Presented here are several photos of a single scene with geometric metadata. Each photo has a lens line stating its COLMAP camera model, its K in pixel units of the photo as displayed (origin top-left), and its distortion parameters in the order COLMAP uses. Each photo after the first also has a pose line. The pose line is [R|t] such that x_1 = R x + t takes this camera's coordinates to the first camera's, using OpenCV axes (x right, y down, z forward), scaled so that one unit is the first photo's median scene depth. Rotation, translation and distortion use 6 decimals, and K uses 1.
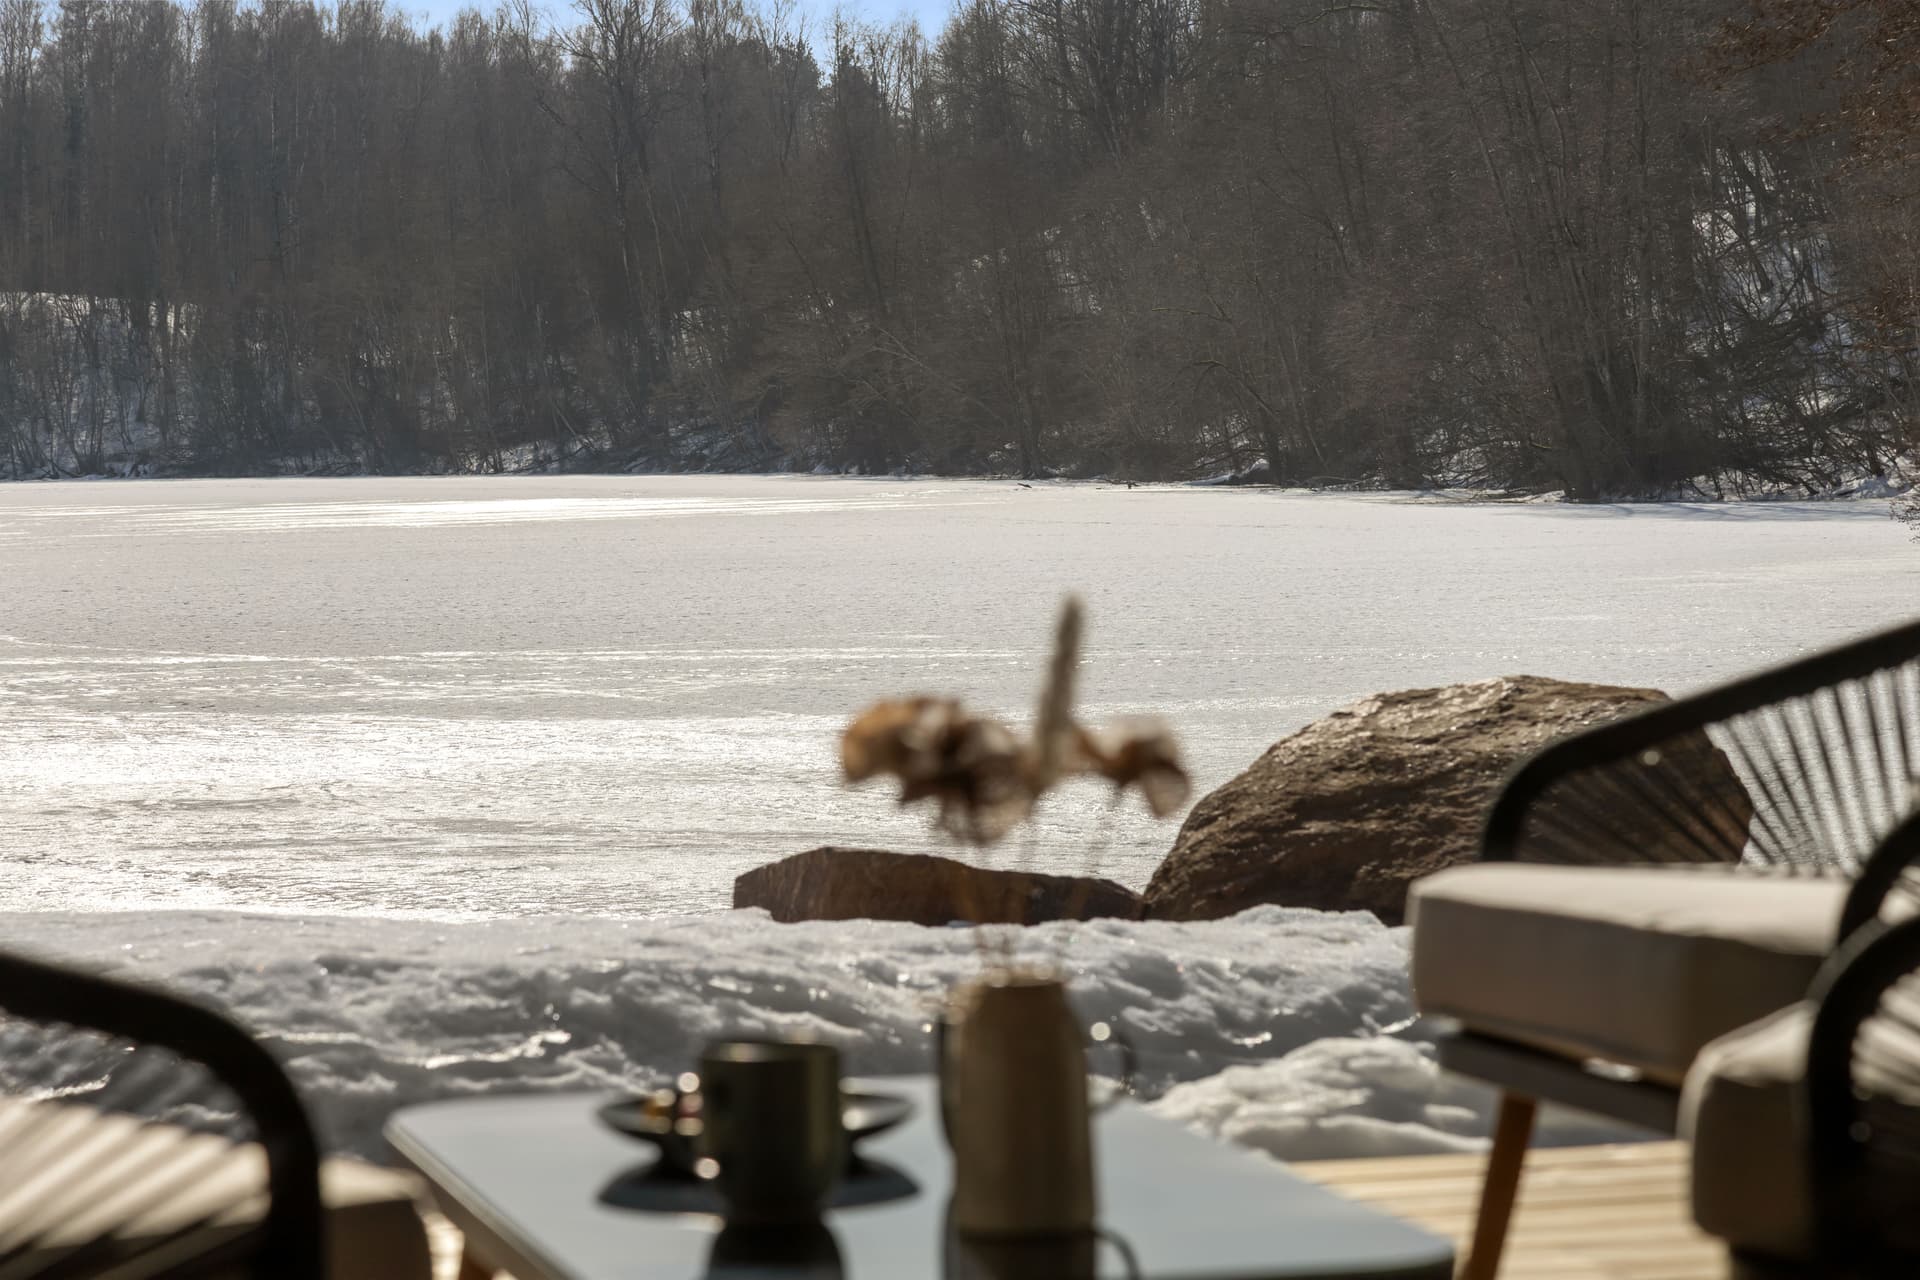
lens RADIAL K [[5681.8, 0, 960.0], [0, 5681.8, 640.0], [0, 0, 1]] dist [0.007927, 1.050957]
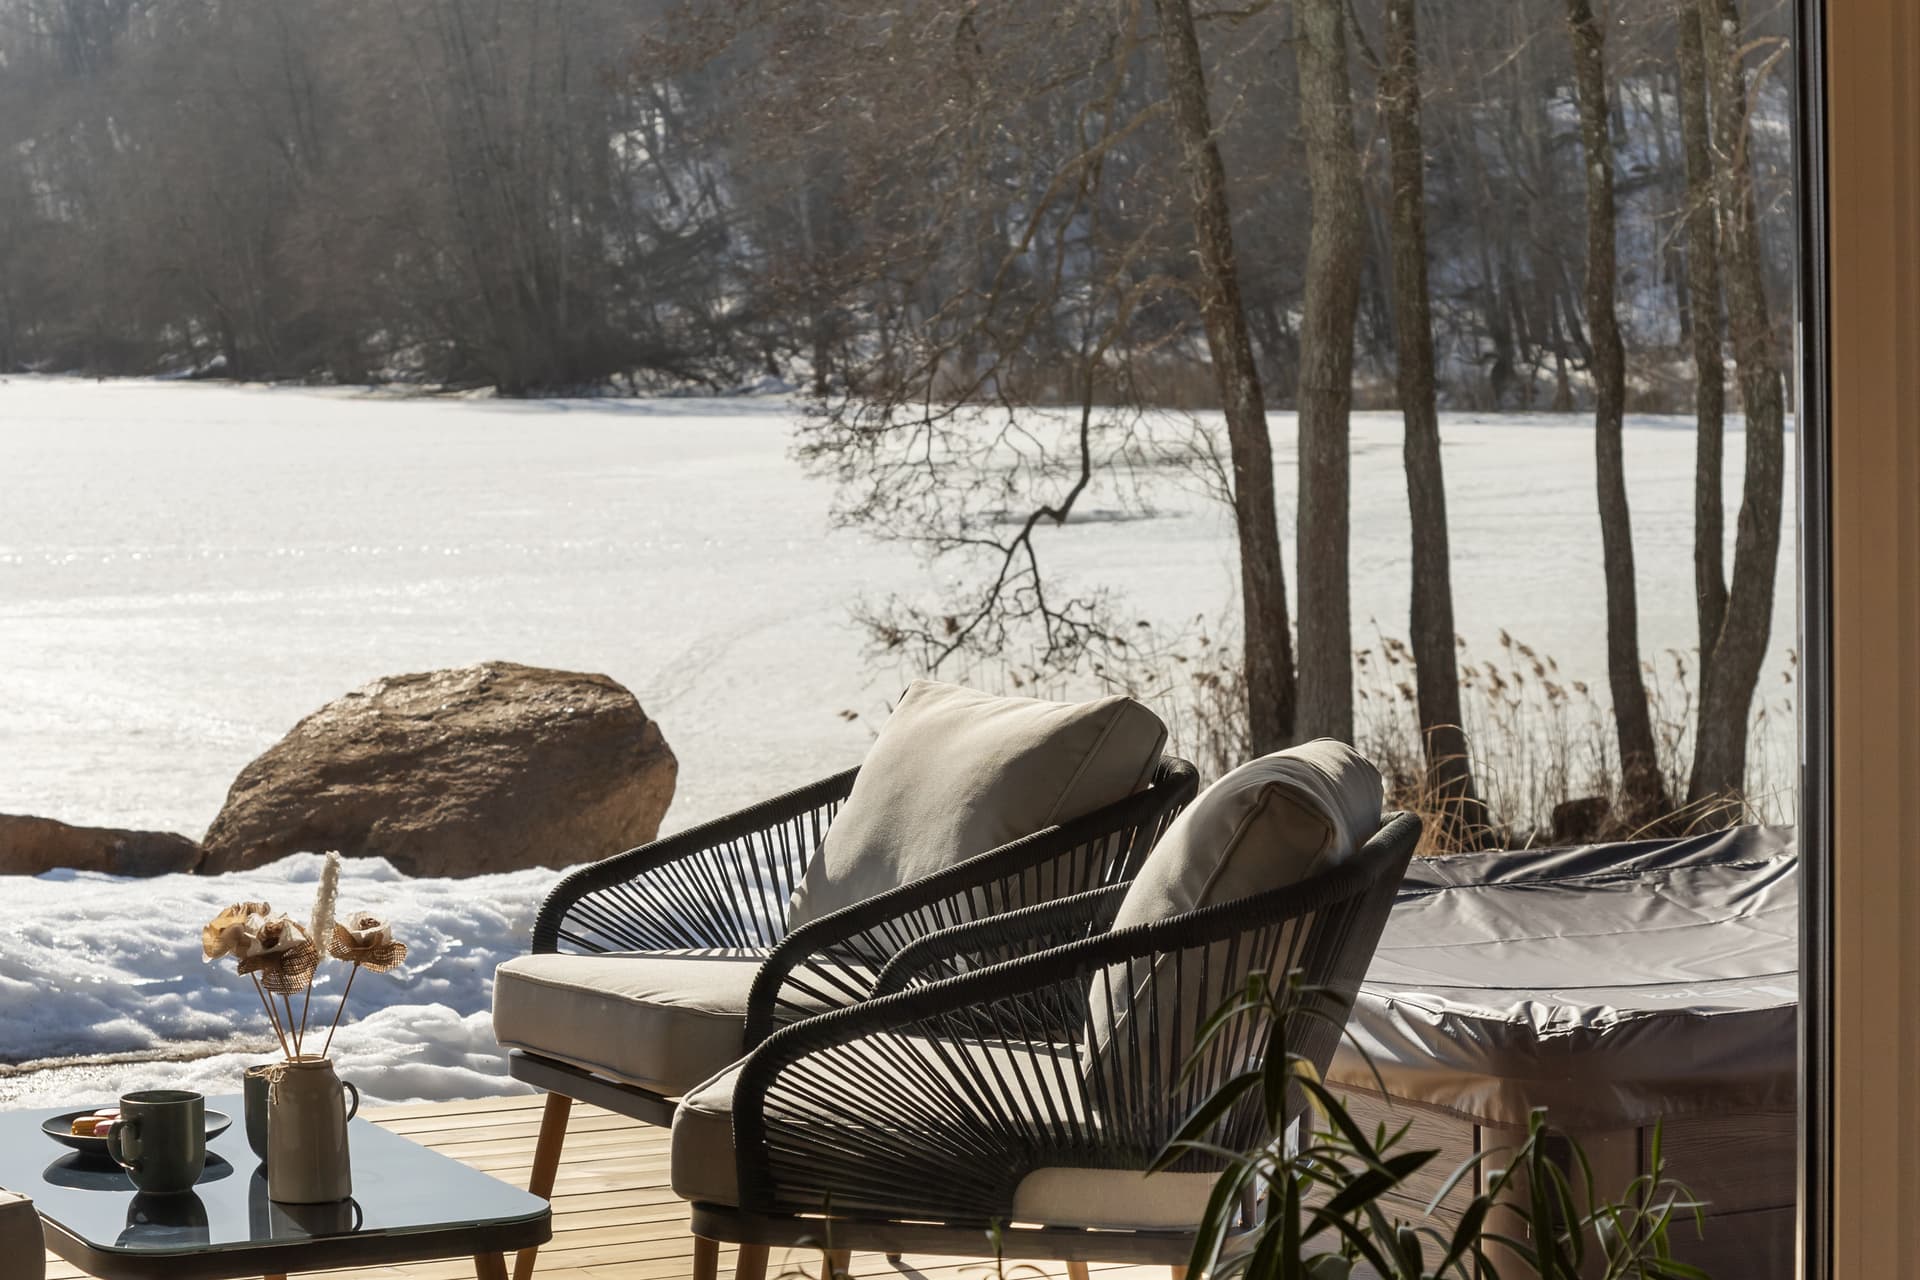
lens RADIAL K [[5711.6, 0, 960.0], [0, 5711.6, 640.0], [0, 0, 1]] dist [-0.314467, -0.639891]
pose [[0.981590, -0.011295, 0.190668, -0.041842], [0.004185, 0.999282, 0.037653, -0.046440], [-0.190956, -0.036162, 0.980932, -0.264153]]
